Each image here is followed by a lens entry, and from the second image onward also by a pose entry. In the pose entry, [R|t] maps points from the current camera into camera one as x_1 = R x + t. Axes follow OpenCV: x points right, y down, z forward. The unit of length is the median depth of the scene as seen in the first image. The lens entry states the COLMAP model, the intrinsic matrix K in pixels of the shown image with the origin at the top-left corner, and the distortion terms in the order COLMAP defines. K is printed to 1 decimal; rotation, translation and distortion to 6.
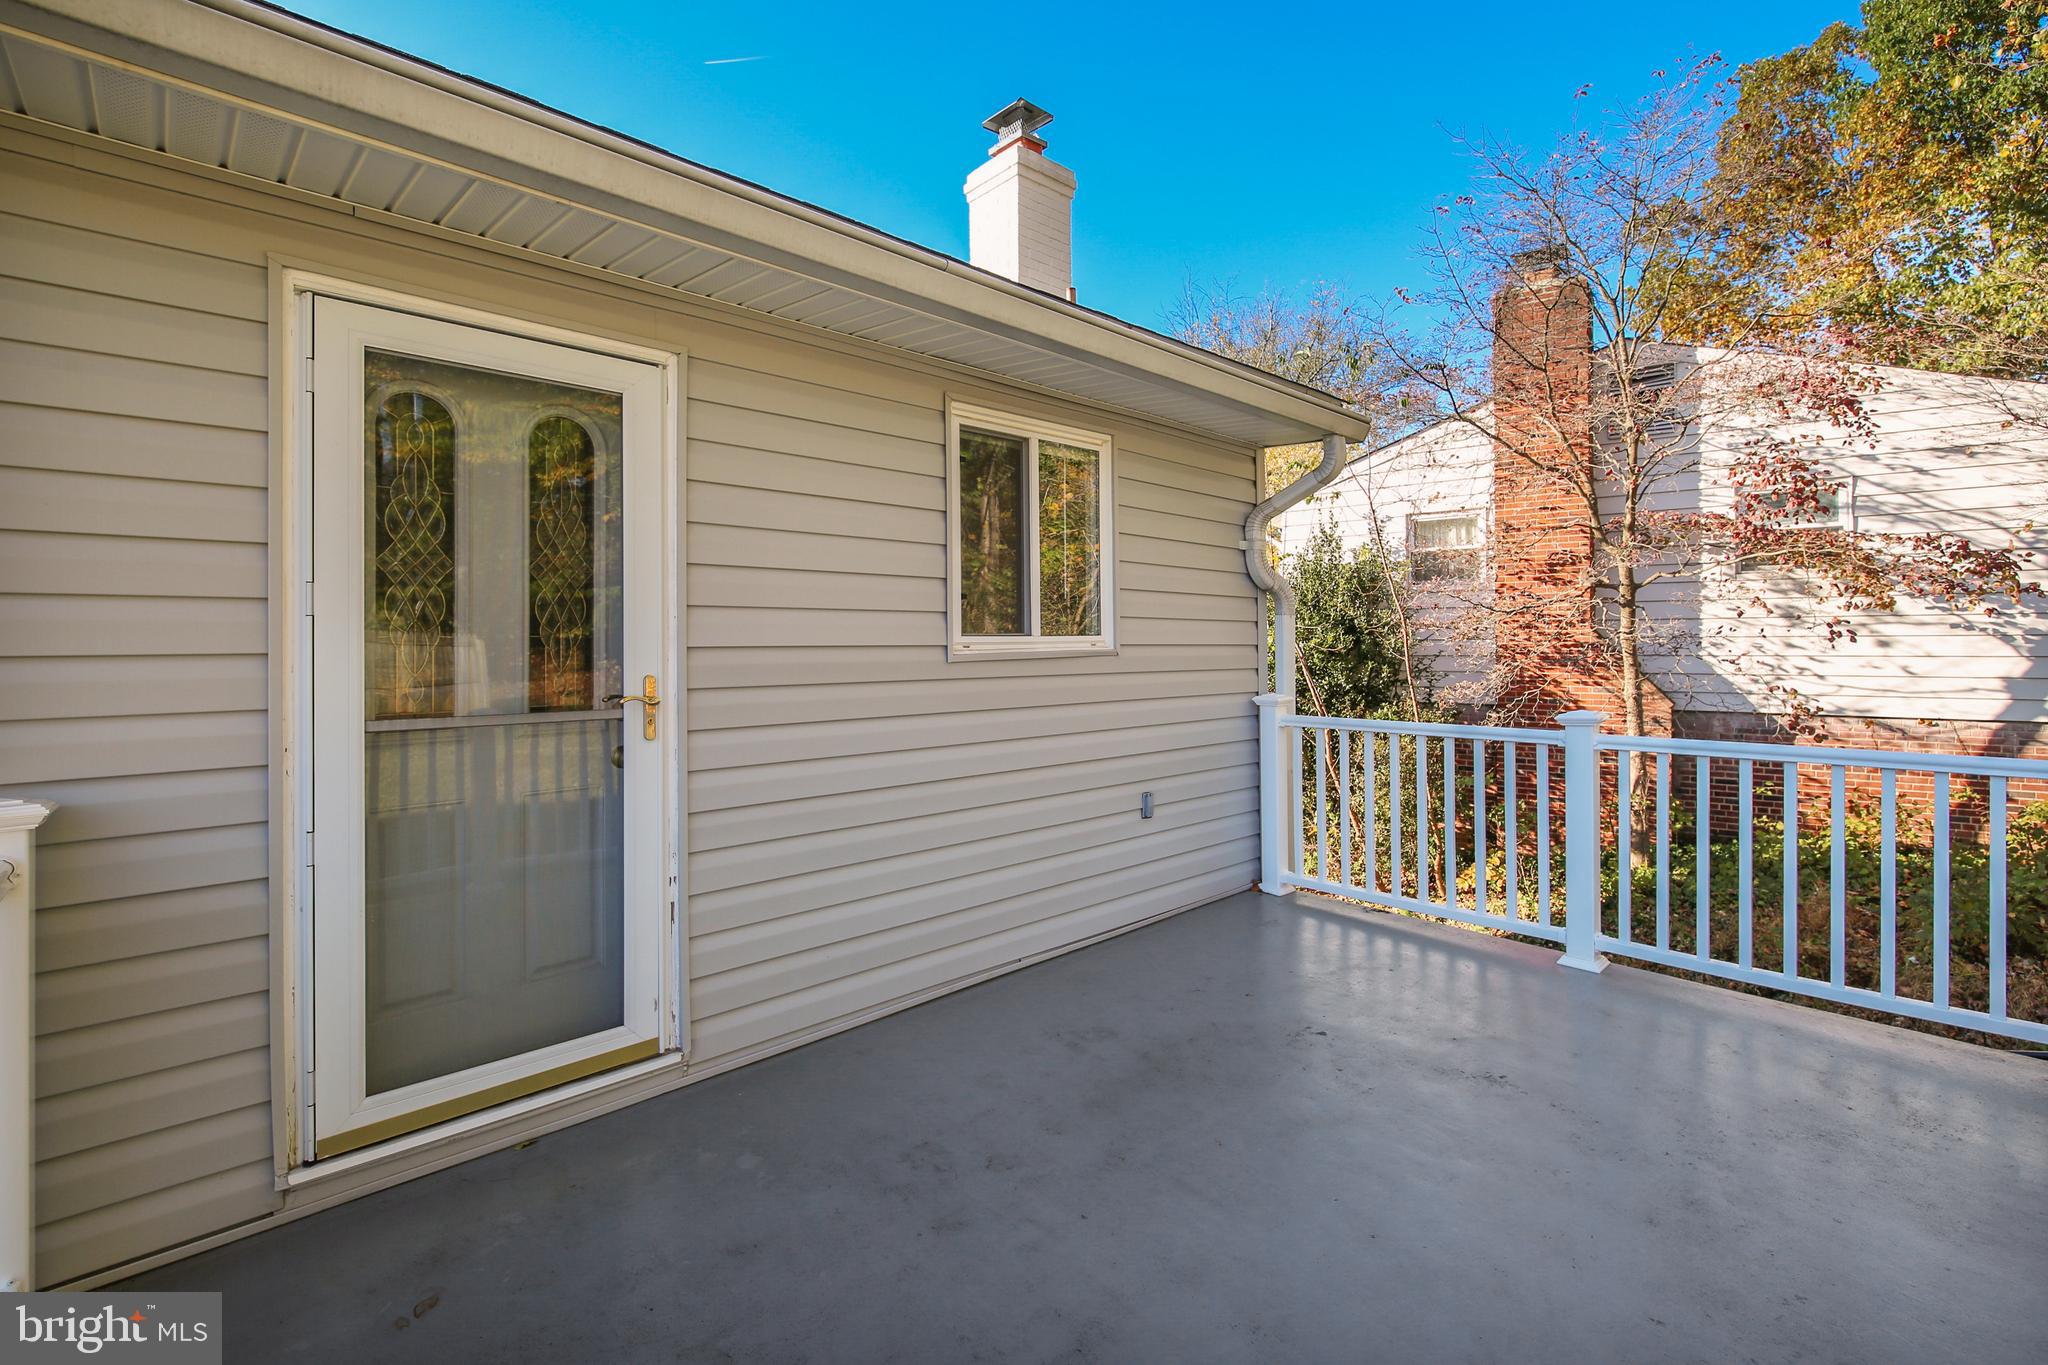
lens RADIAL K [[875.6, 0, 1021.7], [0, 875.6, 643.6], [0, 0, 1]] dist [-0.000044, -0.000749]
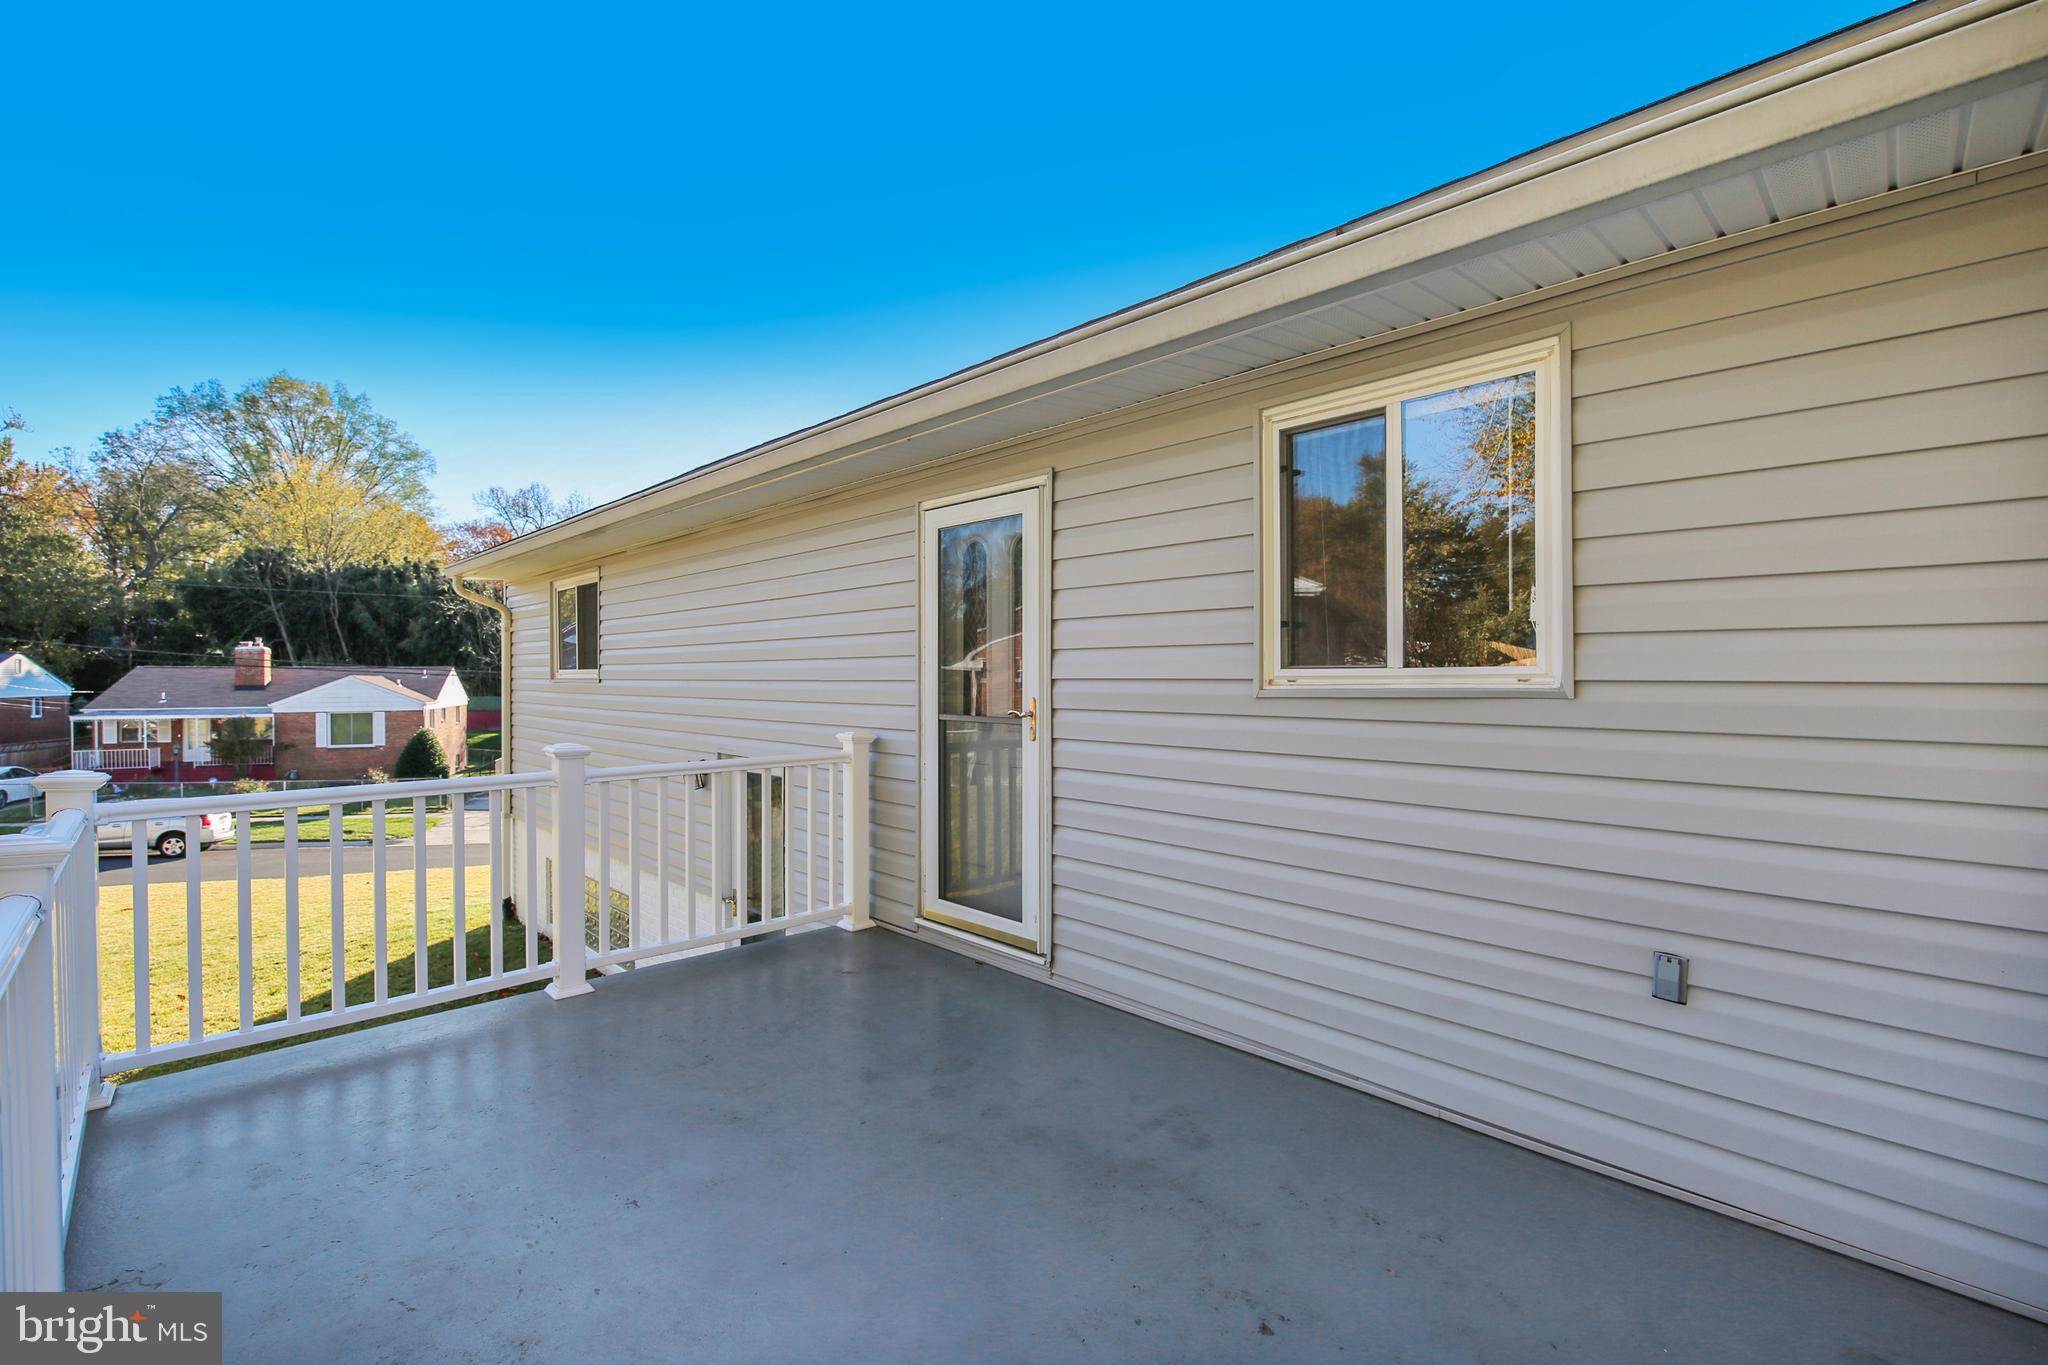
lens RADIAL K [[875.6, 0, 1029.9], [0, 875.6, 684.7], [0, 0, 1]] dist [-0.000044, -0.000749]
pose [[0.040564, 0.013550, -0.999085, 0.843193], [-0.001432, 0.999908, 0.013503, -0.004413], [0.999176, 0.000883, 0.040580, 0.737401]]
